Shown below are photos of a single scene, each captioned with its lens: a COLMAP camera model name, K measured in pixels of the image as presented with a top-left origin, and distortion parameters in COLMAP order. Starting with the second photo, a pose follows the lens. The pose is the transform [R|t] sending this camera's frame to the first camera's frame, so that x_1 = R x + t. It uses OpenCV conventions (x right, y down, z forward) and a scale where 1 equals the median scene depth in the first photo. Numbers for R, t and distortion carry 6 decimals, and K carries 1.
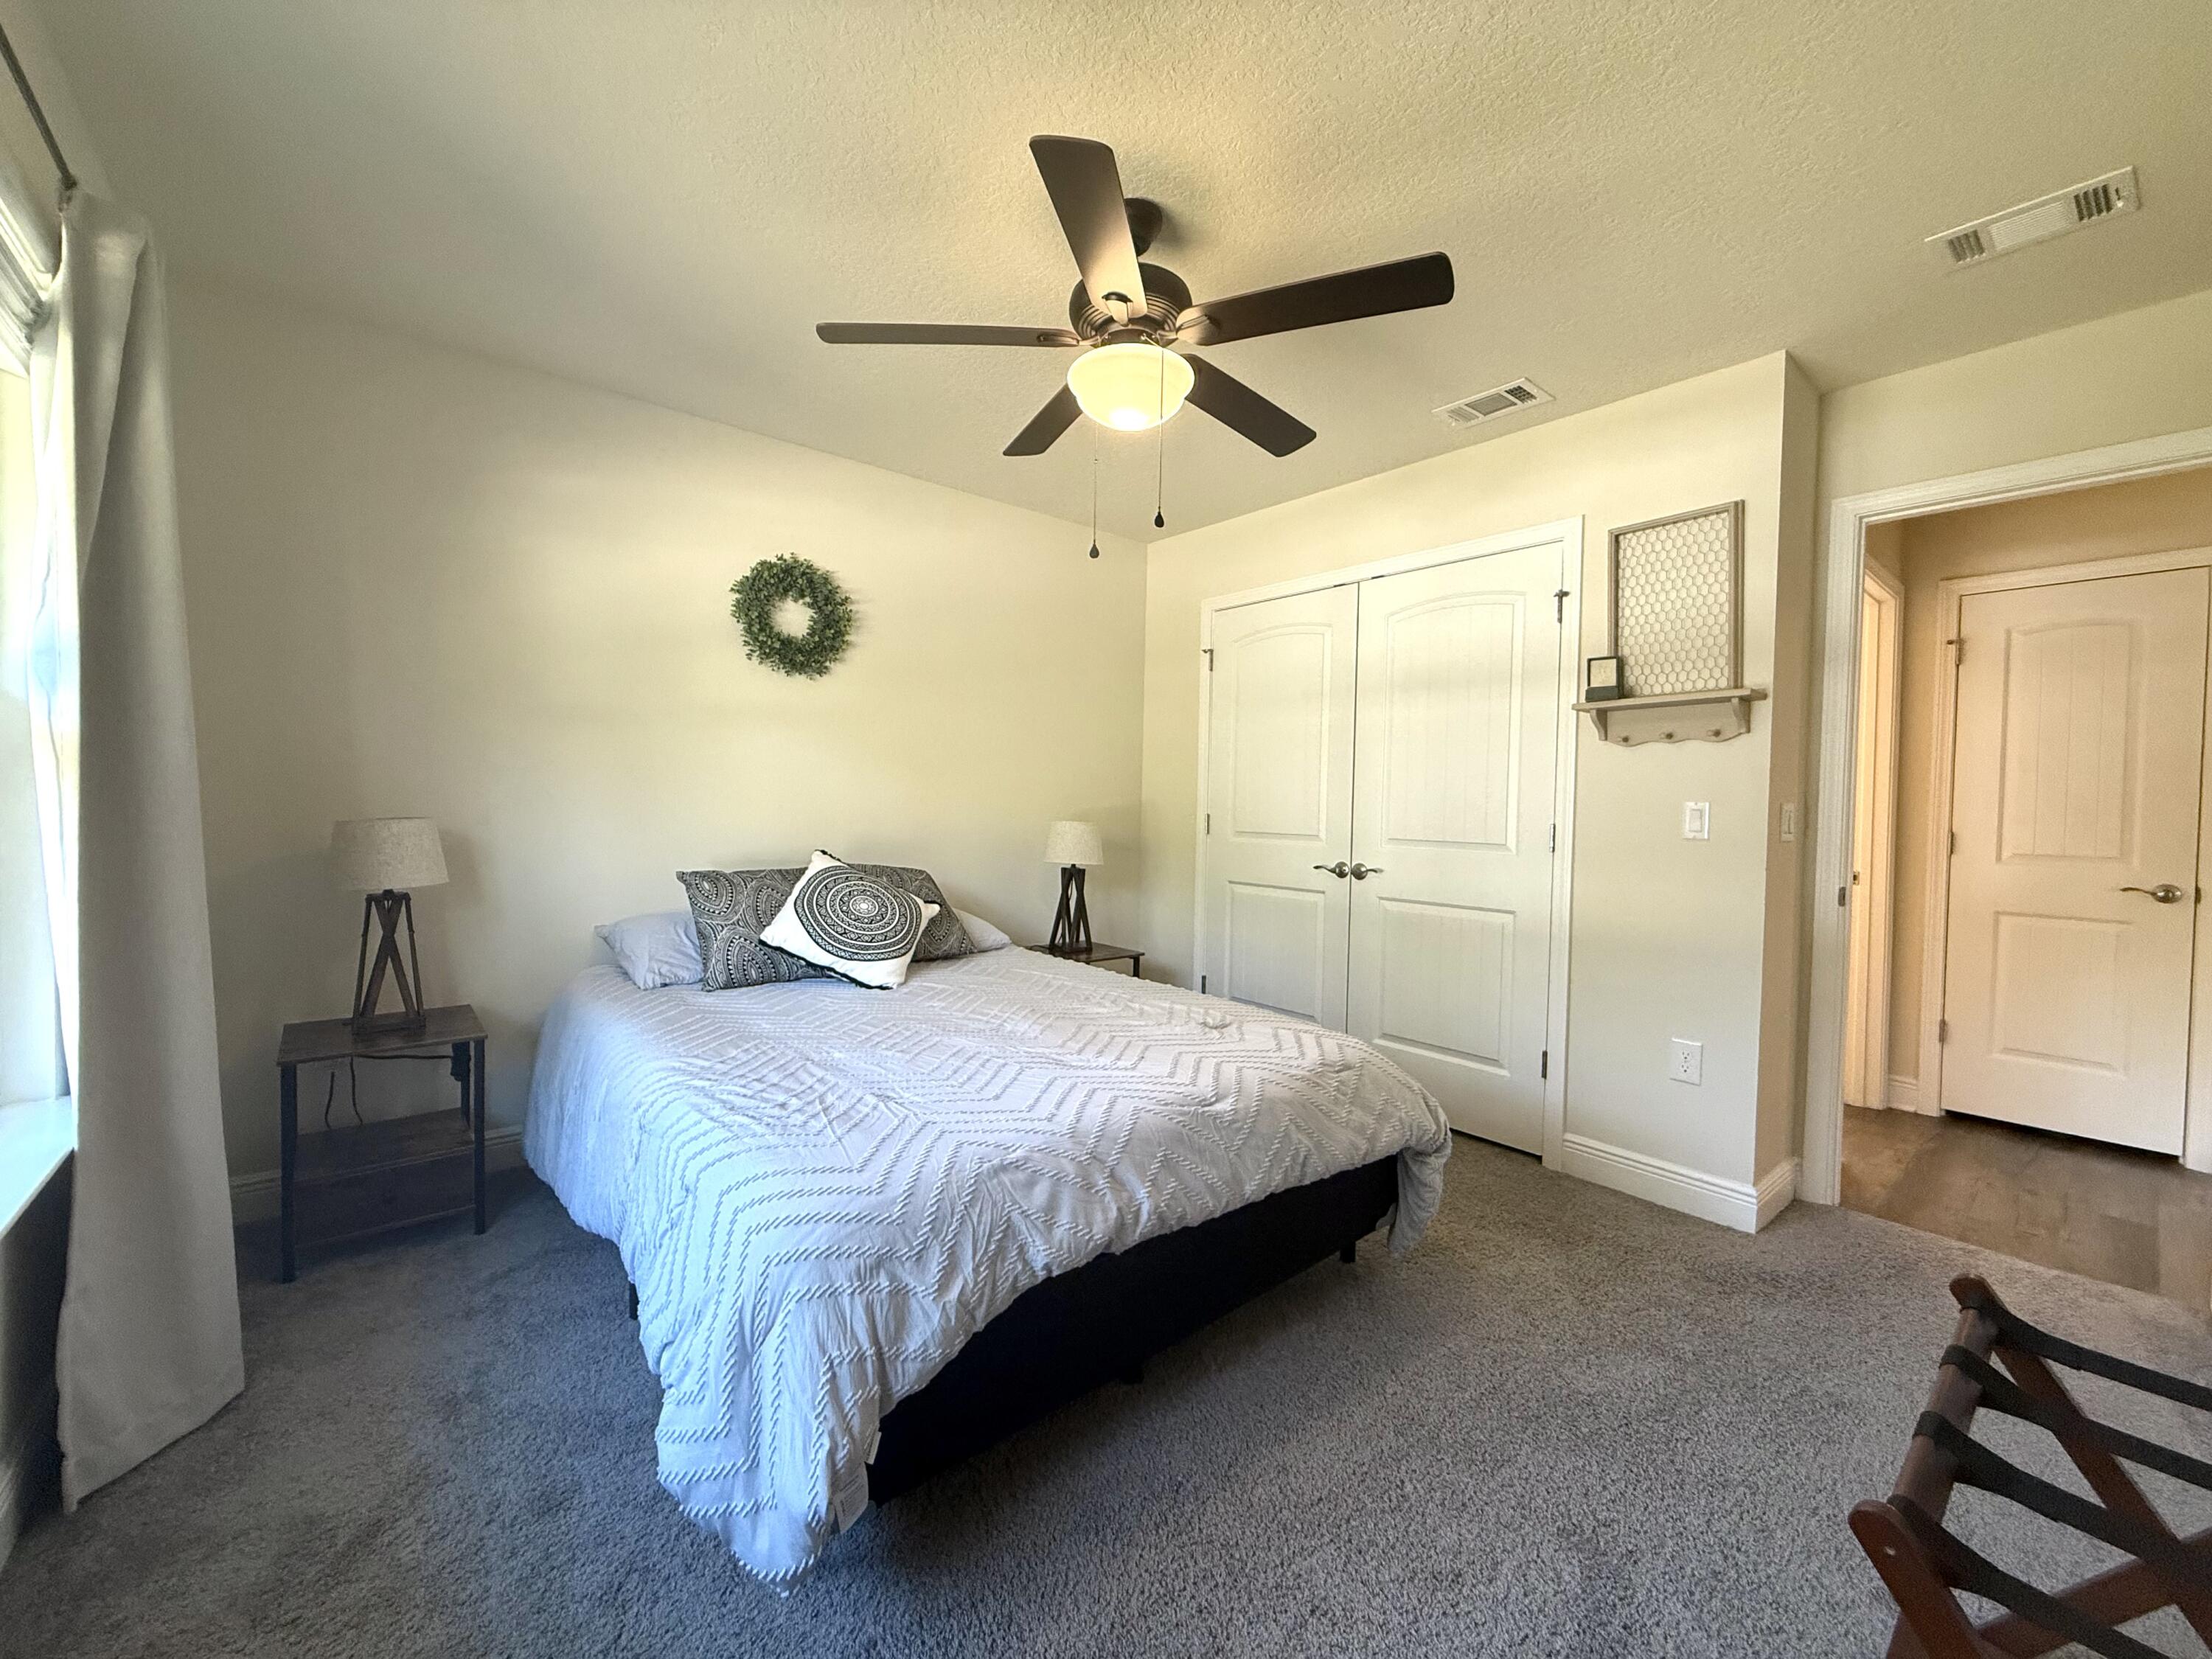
lens RADIAL K [[885.8, 0, 1097.3], [0, 885.8, 822.9], [0, 0, 1]] dist [0.000182, 0.000681]
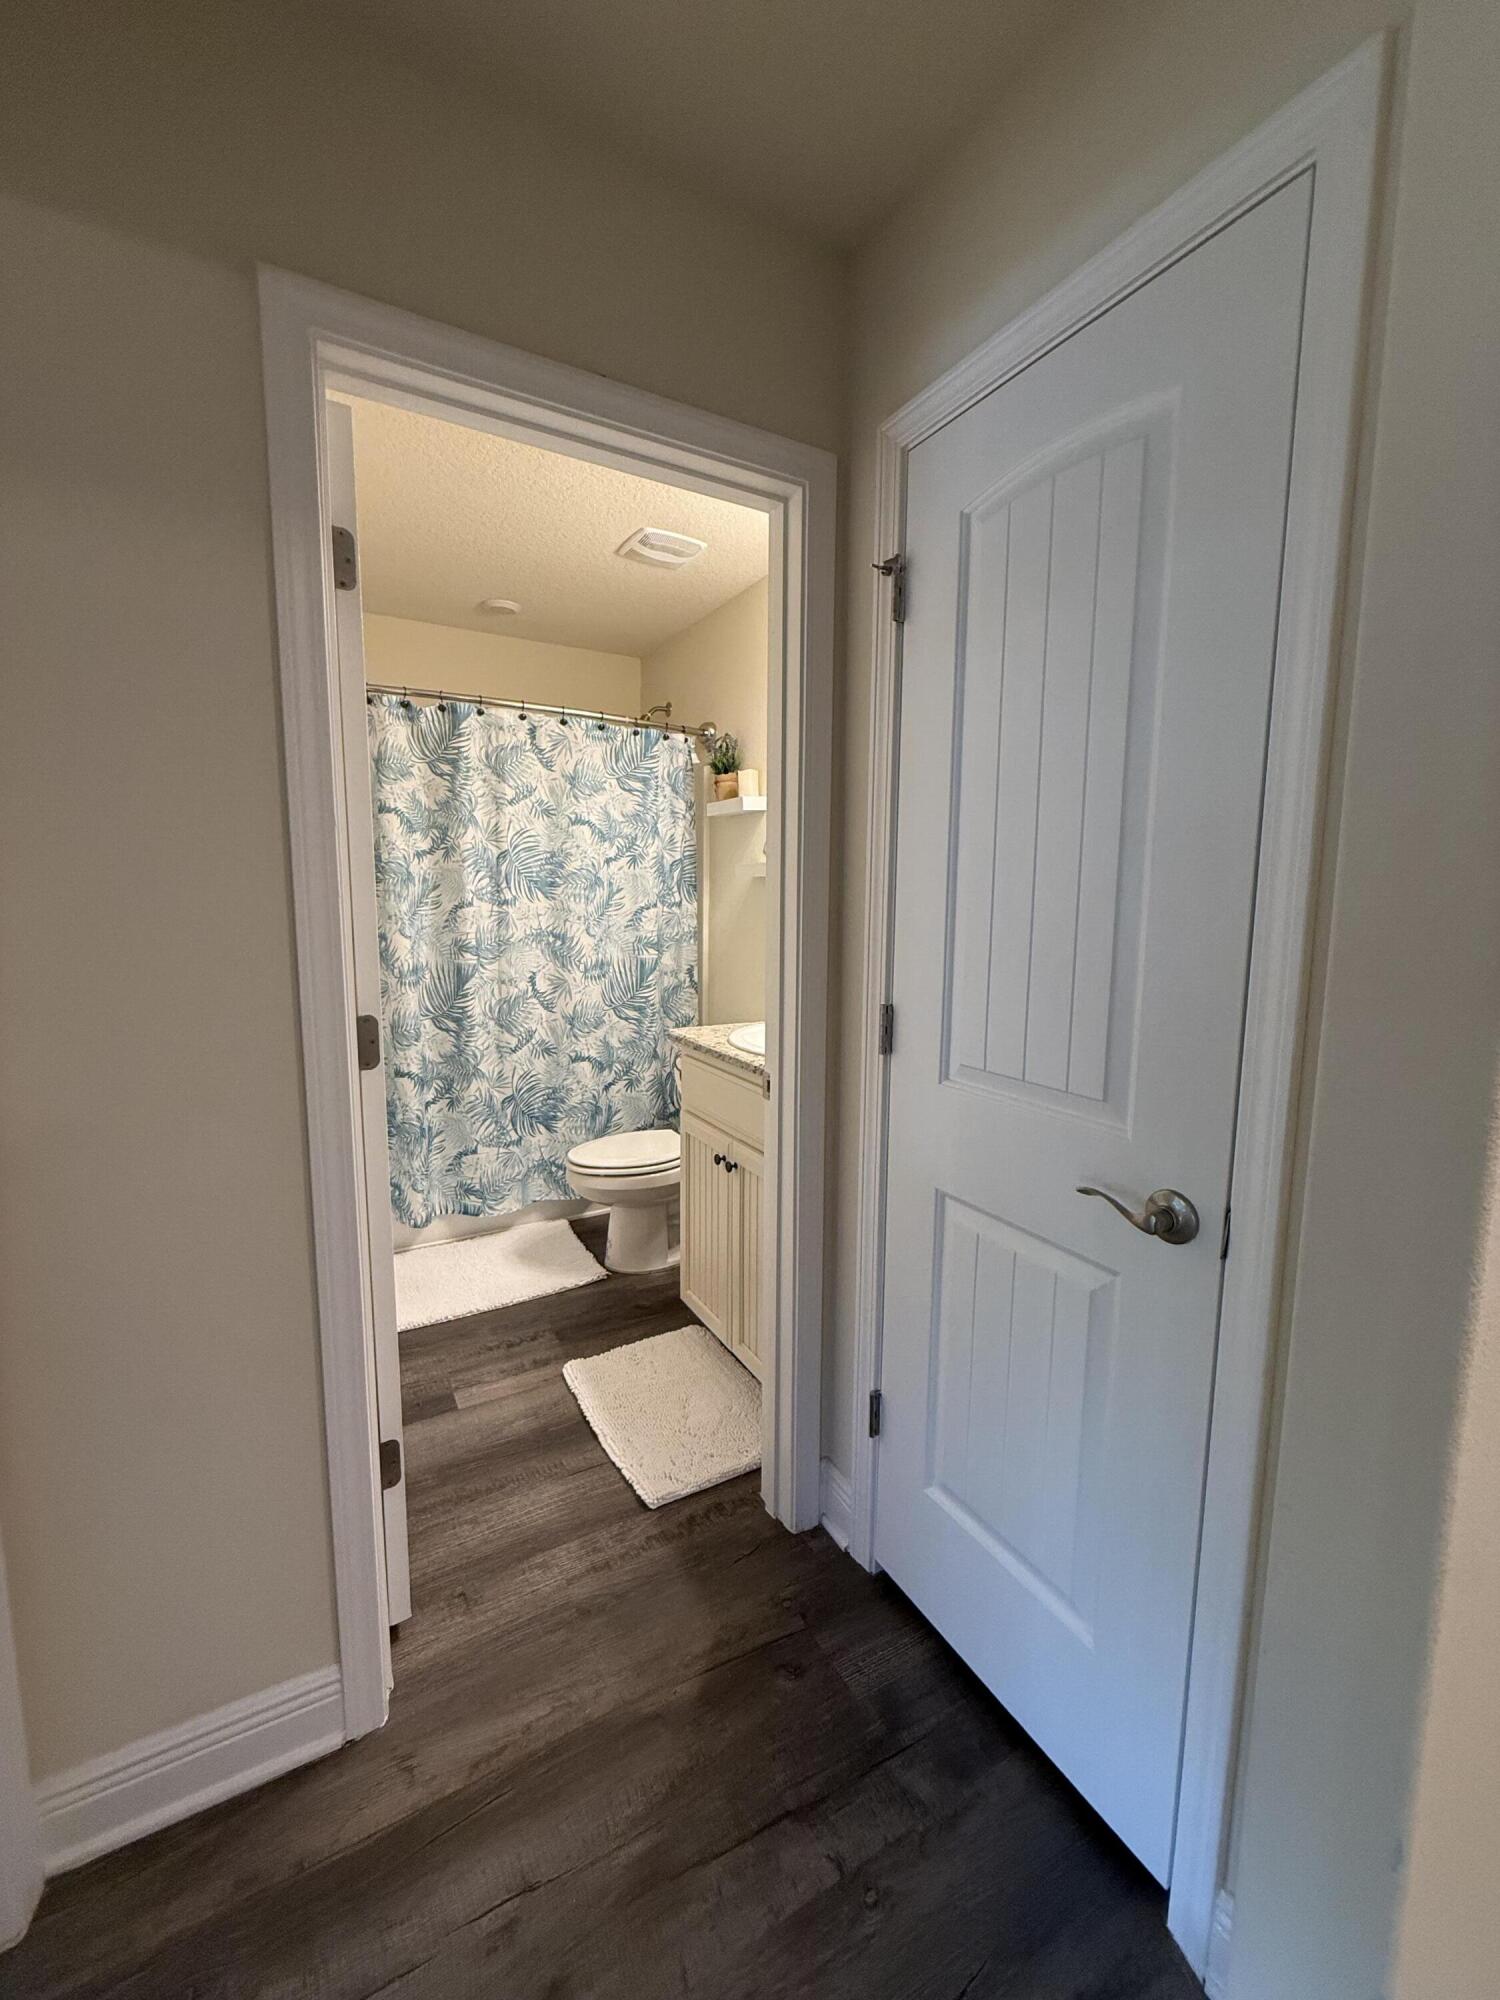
lens RADIAL K [[800.9, 0, 750.0], [0, 800.9, 1000.0], [0, 0, 1]] dist [0.000182, 0.000681]
pose [[0.984542, 0.014738, -0.174526, 0.989226], [0.004380, 0.994070, 0.108657, -0.039341], [0.175092, -0.107742, 0.978639, 0.600009]]
